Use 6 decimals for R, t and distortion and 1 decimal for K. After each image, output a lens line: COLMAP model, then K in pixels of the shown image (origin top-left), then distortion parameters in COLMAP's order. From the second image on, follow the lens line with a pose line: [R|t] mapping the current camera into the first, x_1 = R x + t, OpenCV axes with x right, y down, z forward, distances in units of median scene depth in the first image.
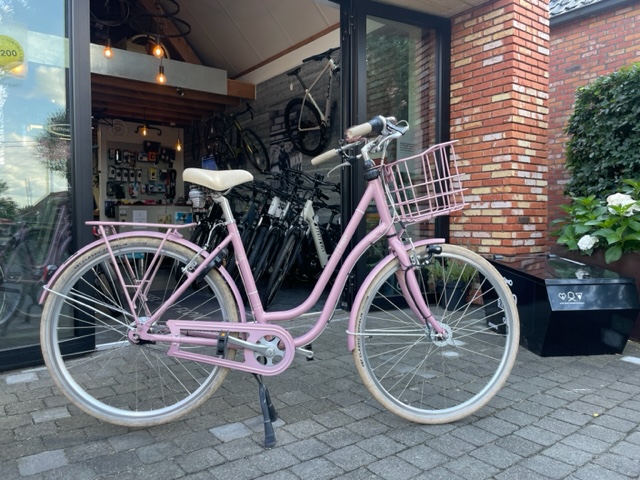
lens RADIAL K [[488.7, 0, 319.0], [0, 488.7, 236.0], [0, 0, 1]] dist [0.049042, -0.074847]
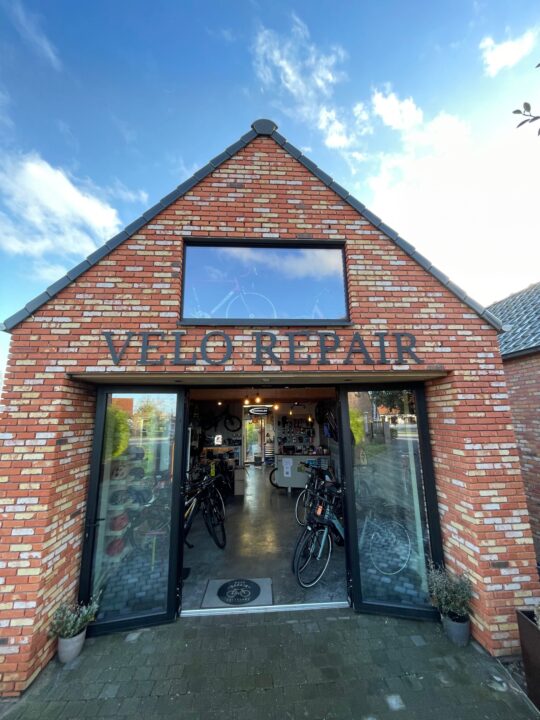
lens RADIAL K [[292.6, 0, 271.7], [0, 292.6, 360.1], [0, 0, 1]] dist [-0.004310, -0.000369]
pose [[0.840668, -0.113660, -0.529489, 0.376359], [-0.006596, 0.975506, -0.219873, -0.332825], [0.541510, 0.188333, 0.819327, 0.081684]]
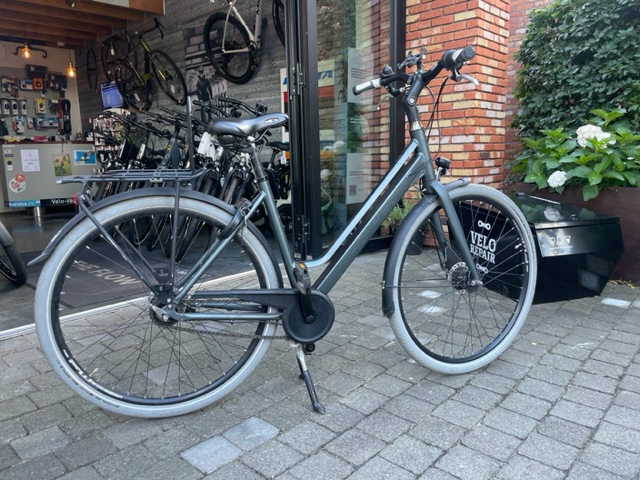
lens RADIAL K [[488.7, 0, 326.7], [0, 488.7, 239.3], [0, 0, 1]] dist [0.049042, -0.074847]
pose [[0.981278, -0.052022, 0.185438, -0.058483], [0.025591, 0.989511, 0.142174, -0.014785], [-0.190889, -0.134767, 0.972316, 0.124492]]
